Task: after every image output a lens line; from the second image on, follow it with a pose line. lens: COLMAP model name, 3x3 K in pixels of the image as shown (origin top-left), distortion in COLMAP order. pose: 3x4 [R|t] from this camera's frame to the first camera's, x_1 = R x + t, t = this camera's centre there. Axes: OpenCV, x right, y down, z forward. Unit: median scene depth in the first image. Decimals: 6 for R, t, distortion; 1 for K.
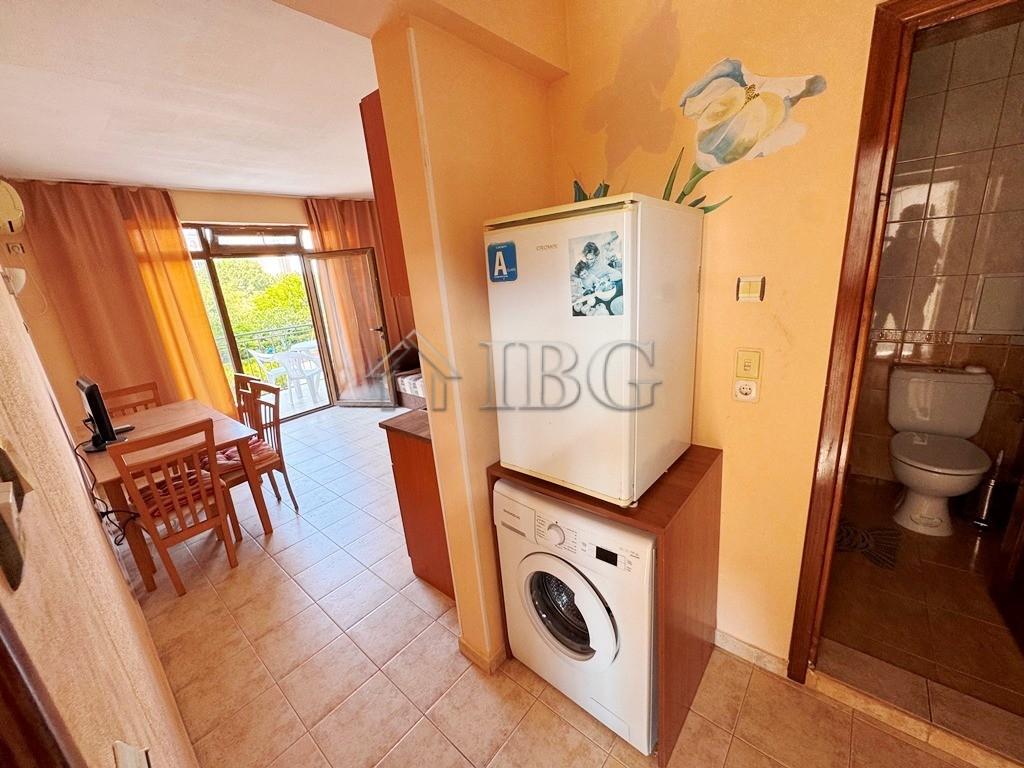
lens RADIAL K [[408.6, 0, 512.0], [0, 408.6, 384.0], [0, 0, 1]] dist [-0.003045, 0.000042]
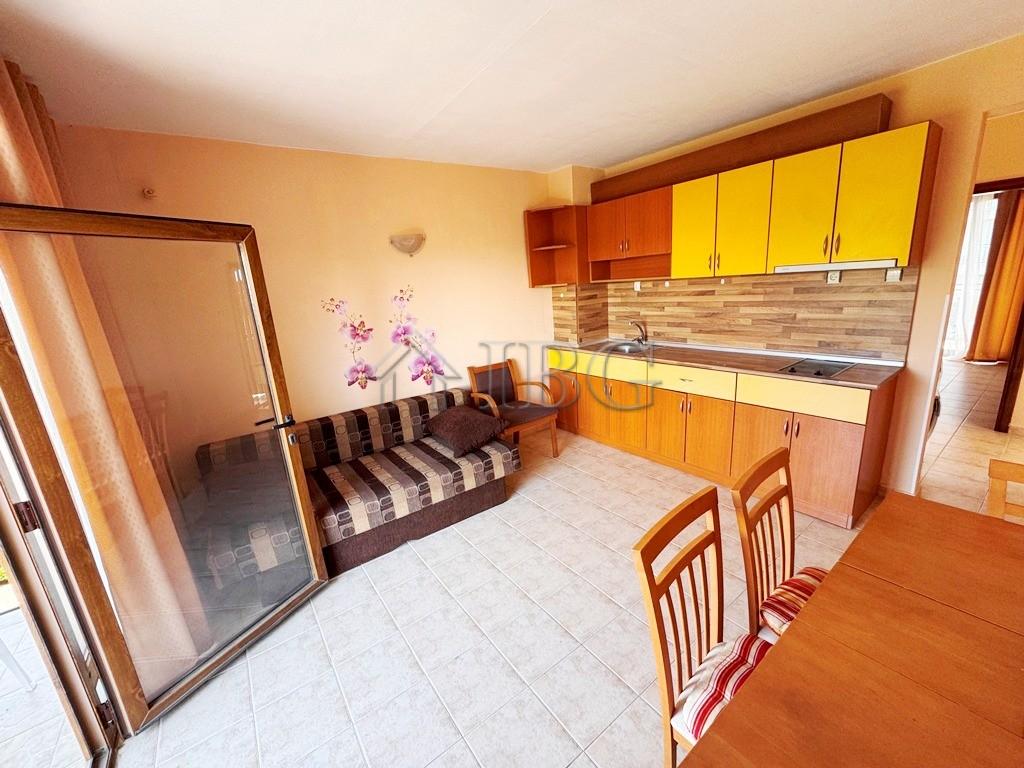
lens RADIAL K [[408.6, 0, 512.0], [0, 408.6, 384.0], [0, 0, 1]] dist [-0.003045, 0.000042]
pose [[0.231776, -0.175595, 0.956790, -0.844323], [0.323452, 0.941520, 0.094439, -0.172237], [-0.917420, 0.287587, 0.275018, 0.848357]]
